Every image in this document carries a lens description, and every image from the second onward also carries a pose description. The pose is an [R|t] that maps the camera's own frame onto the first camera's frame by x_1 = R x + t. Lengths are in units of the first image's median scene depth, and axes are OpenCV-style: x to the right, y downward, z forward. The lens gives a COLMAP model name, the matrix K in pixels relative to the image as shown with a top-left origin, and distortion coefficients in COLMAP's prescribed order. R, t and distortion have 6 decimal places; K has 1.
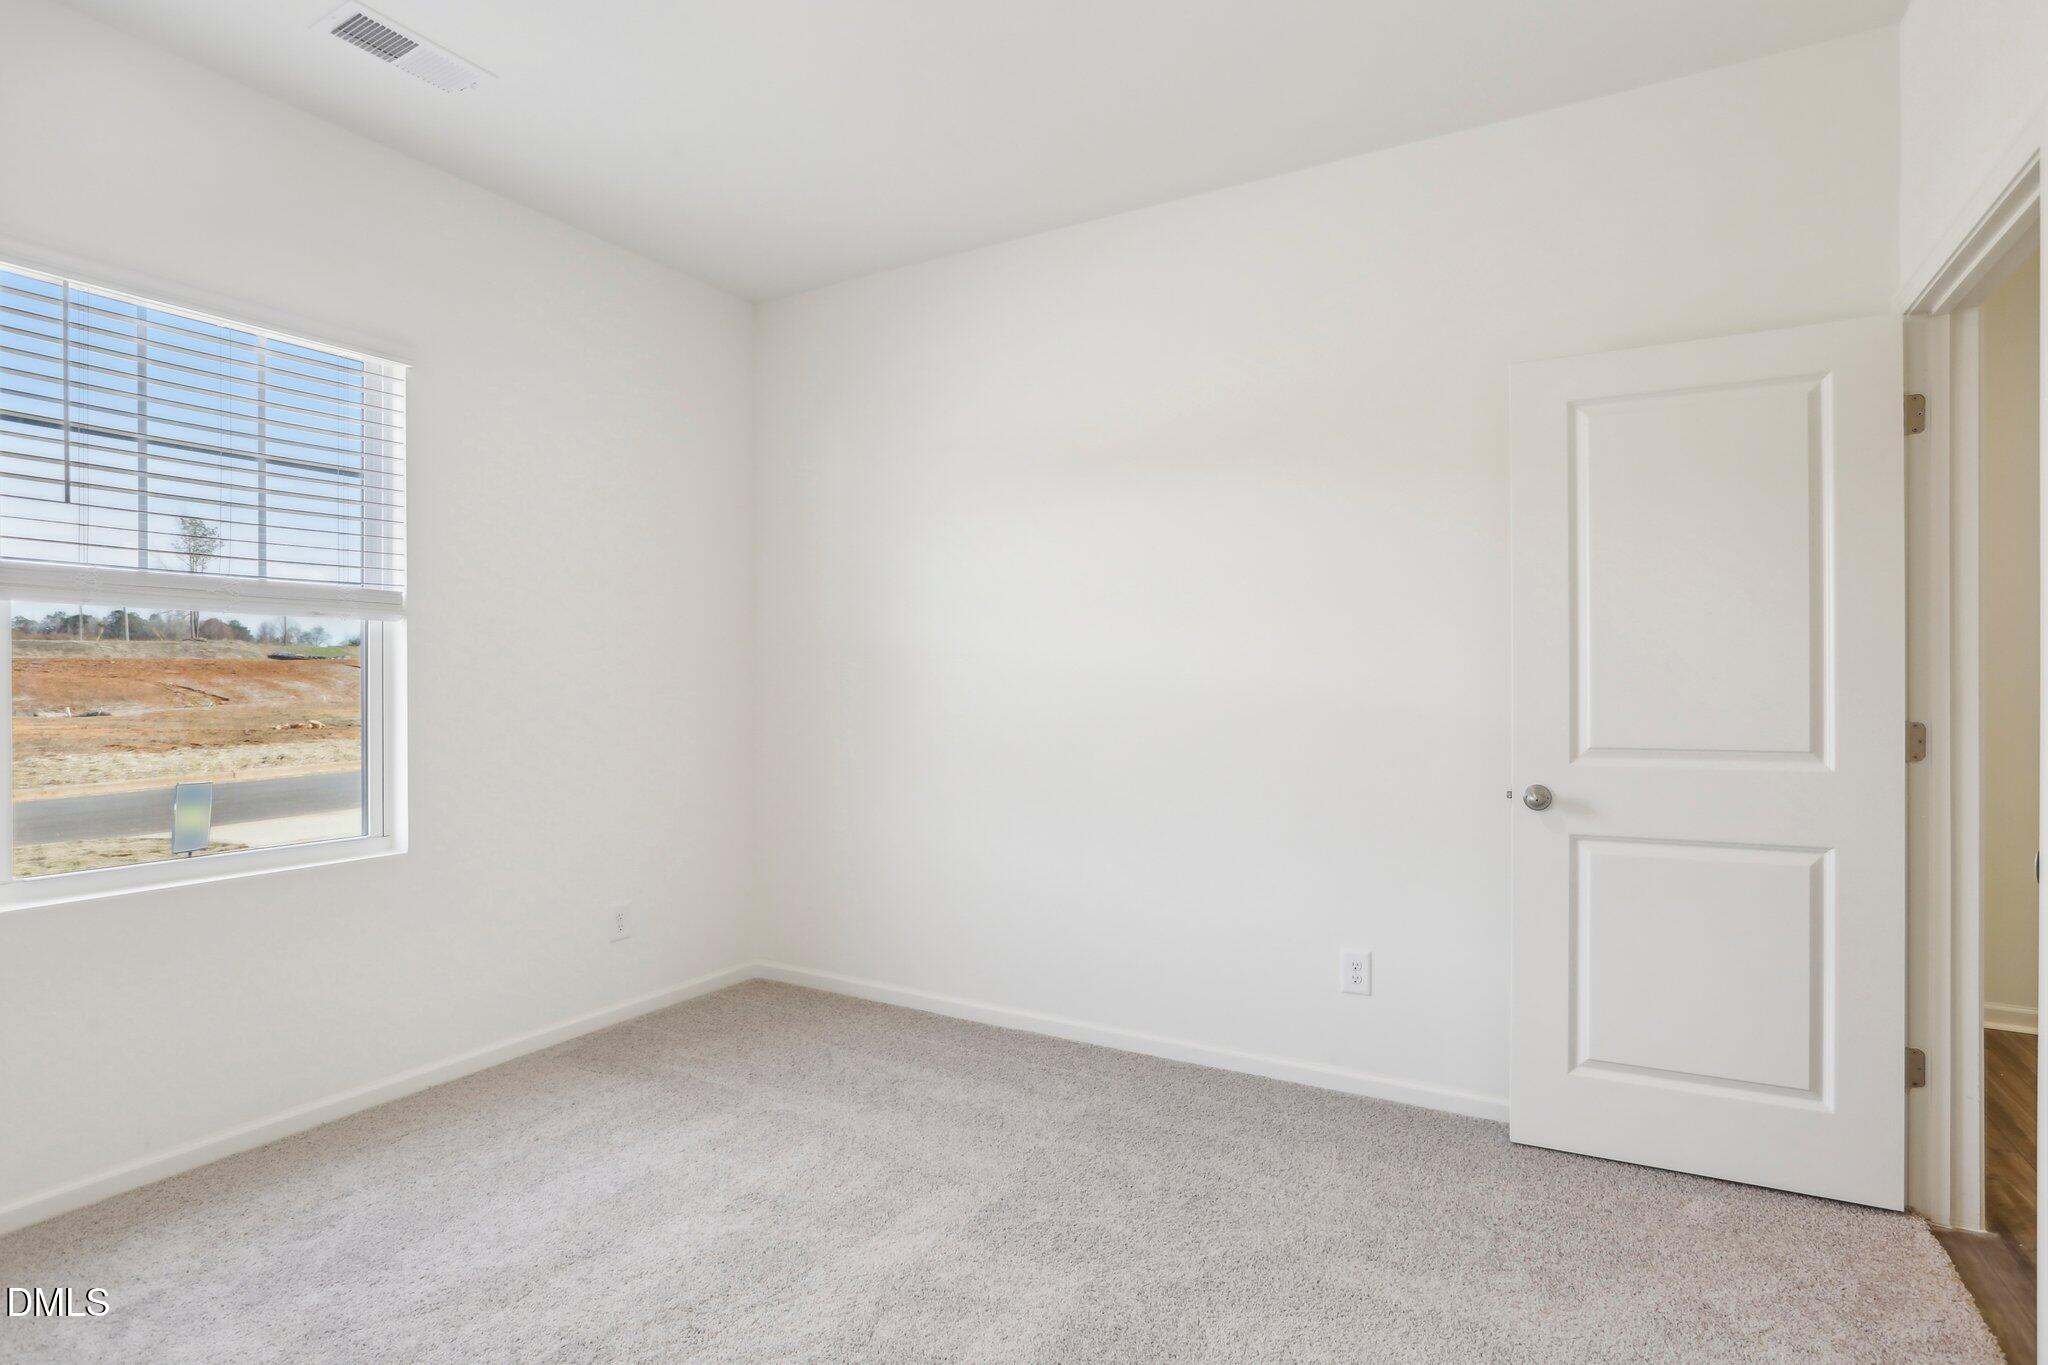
lens RADIAL K [[1011.5, 0, 1024.0], [0, 1011.5, 682.5], [0, 0, 1]] dist [-0.000909, -0.000053]
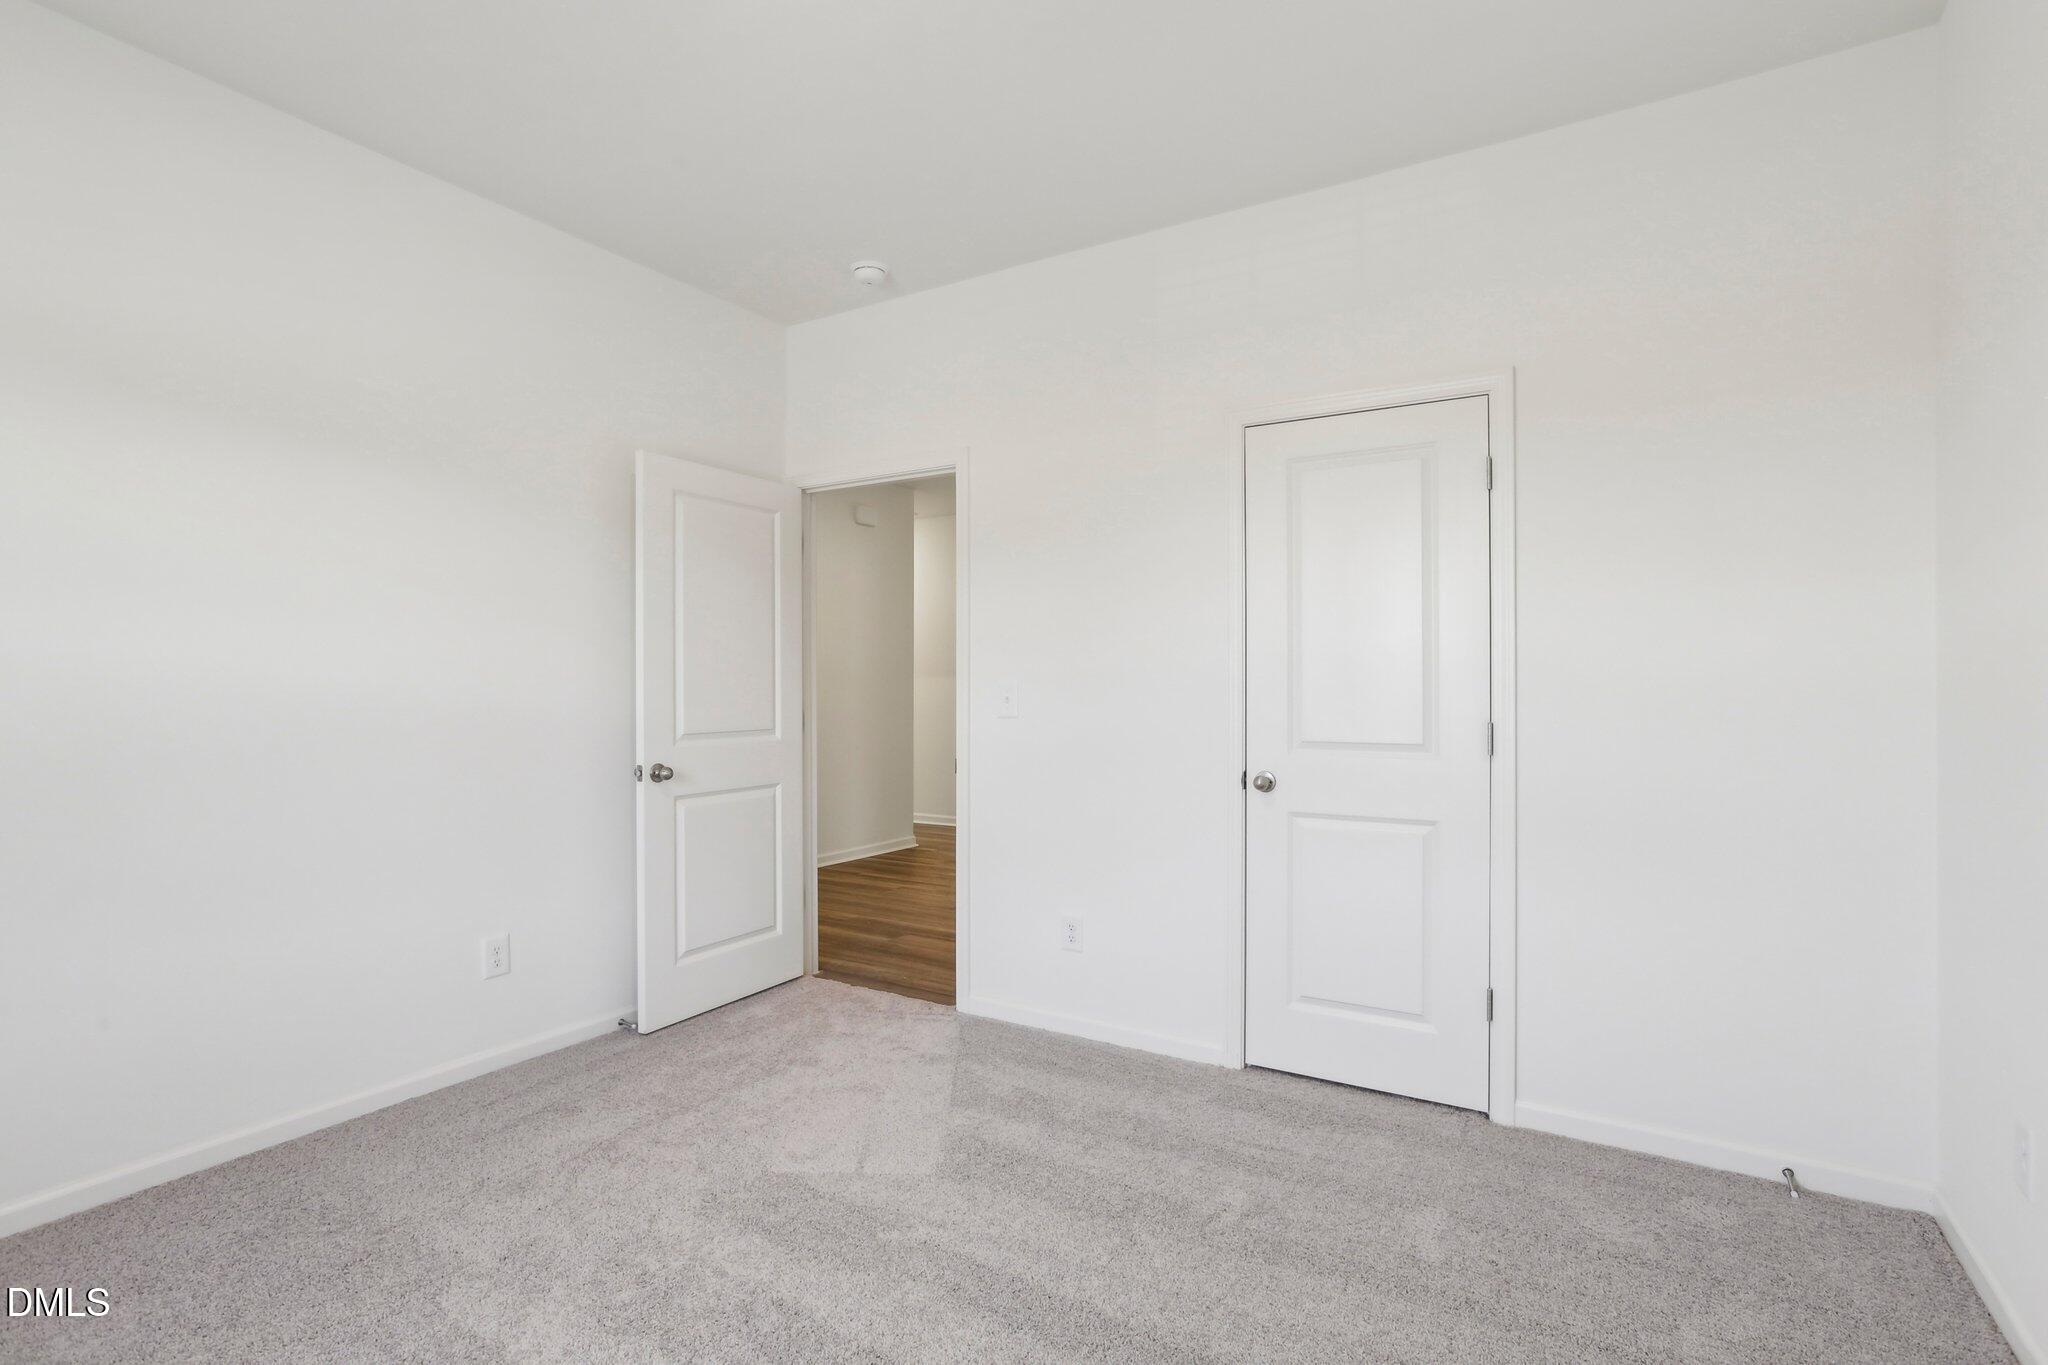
lens RADIAL K [[1011.5, 0, 1024.0], [0, 1011.5, 682.5], [0, 0, 1]] dist [-0.000909, -0.000053]
pose [[0.026602, 0.009711, 0.999599, -0.858692], [-0.003021, 0.999949, -0.009634, 0.003922], [-0.999642, -0.002764, 0.026630, 0.480014]]
